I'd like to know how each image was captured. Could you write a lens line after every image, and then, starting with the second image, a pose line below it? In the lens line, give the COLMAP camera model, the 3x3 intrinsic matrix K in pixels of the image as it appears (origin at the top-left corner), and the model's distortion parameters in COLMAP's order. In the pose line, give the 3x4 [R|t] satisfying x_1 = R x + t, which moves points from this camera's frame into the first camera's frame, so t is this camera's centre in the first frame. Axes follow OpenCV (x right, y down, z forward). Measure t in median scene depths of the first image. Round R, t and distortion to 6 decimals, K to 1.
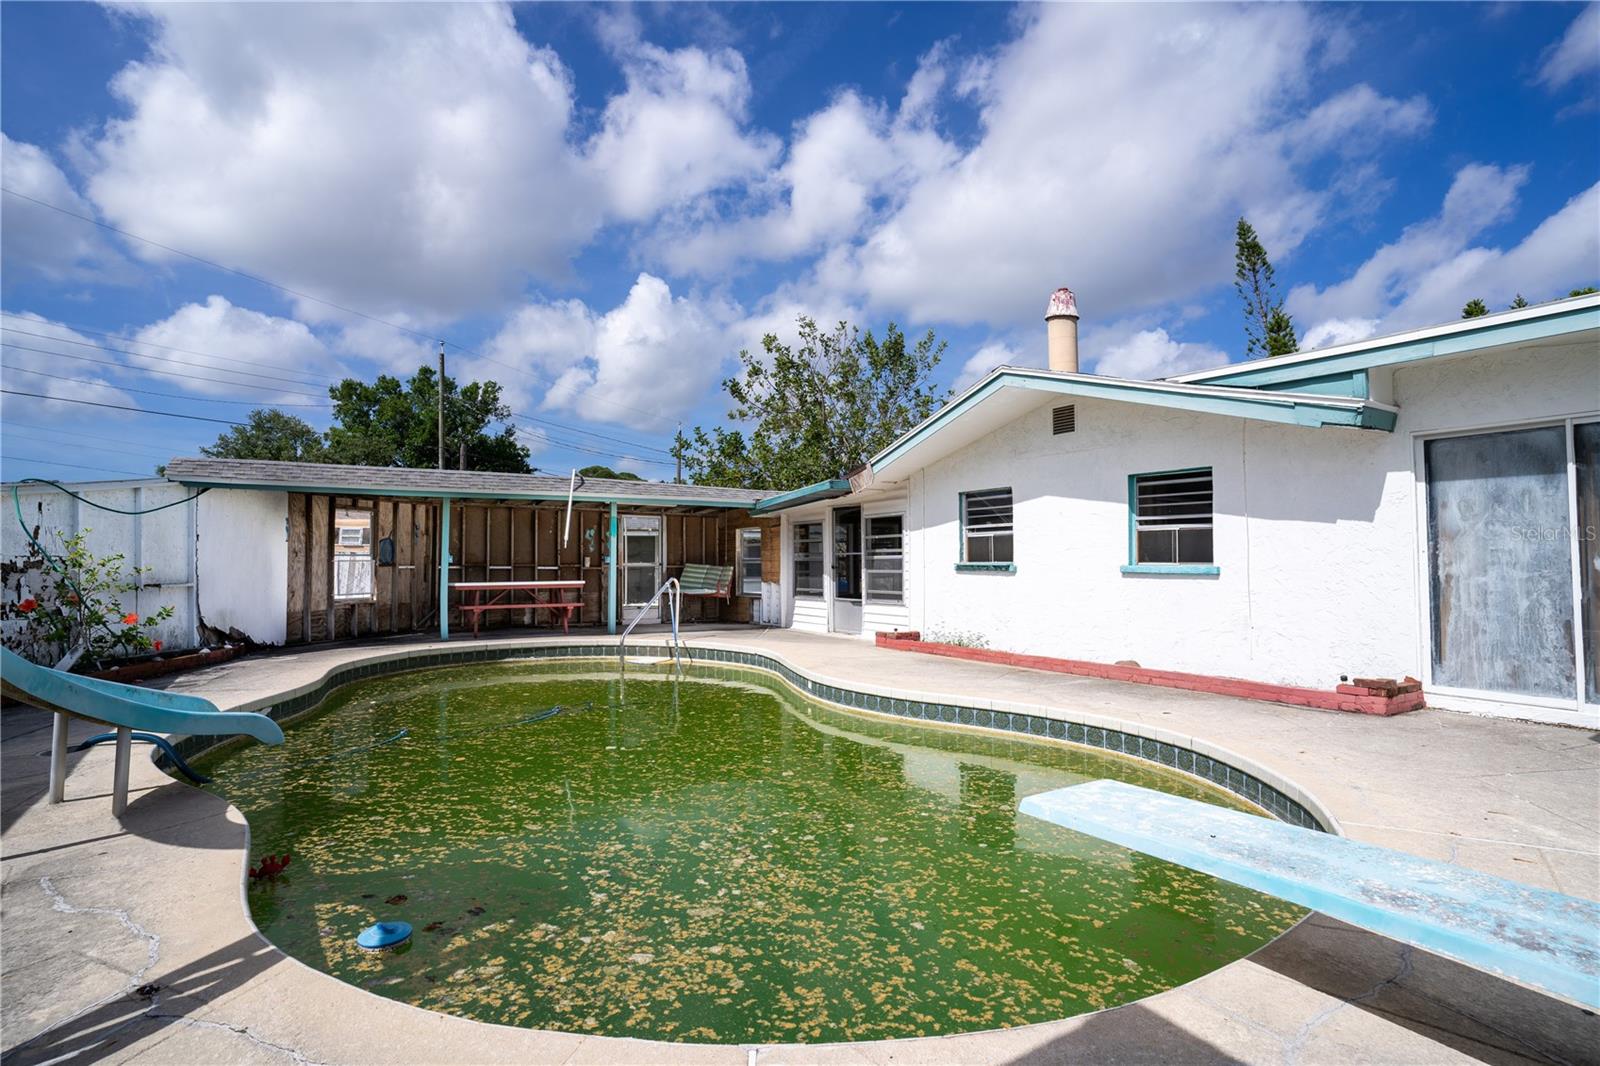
lens RADIAL K [[781.2, 0, 797.7], [0, 781.2, 537.2], [0, 0, 1]] dist [-0.019206, 0.002846]
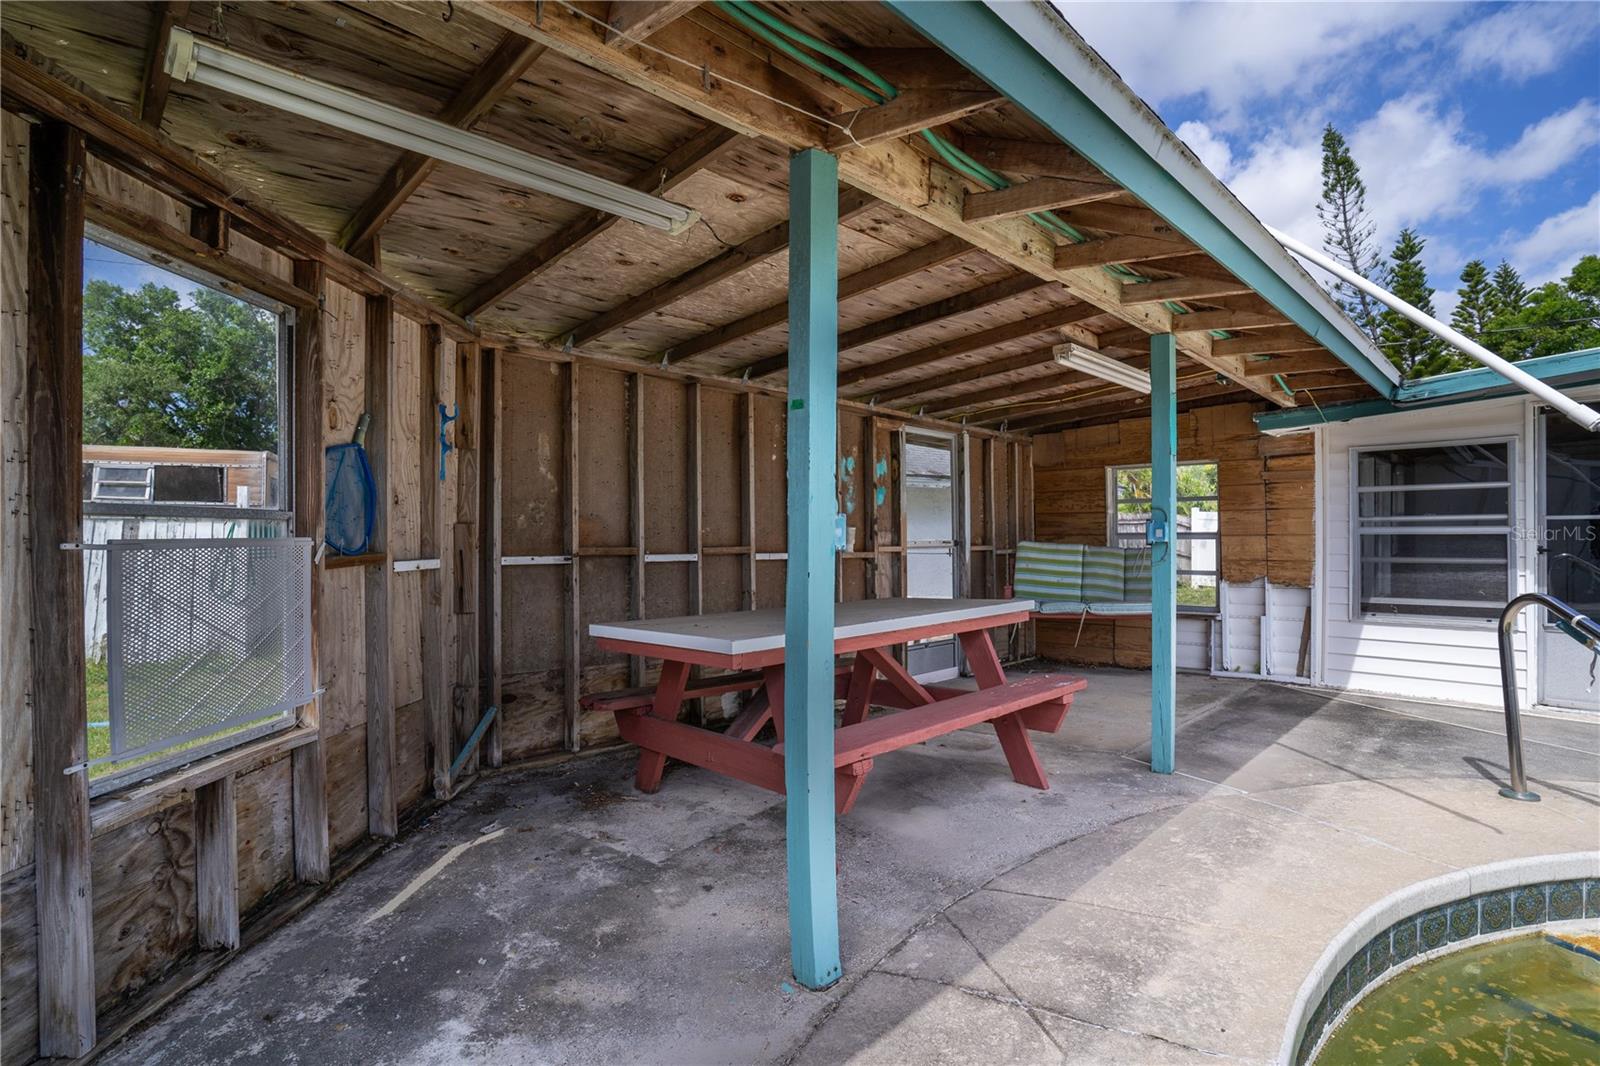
lens RADIAL K [[781.2, 0, 801.6], [0, 781.2, 534.3], [0, 0, 1]] dist [-0.019206, 0.002846]
pose [[0.977309, -0.003720, 0.211788, -0.389716], [-0.002741, 0.999540, 0.030206, 0.018690], [-0.211803, -0.030101, 0.976849, 0.653588]]
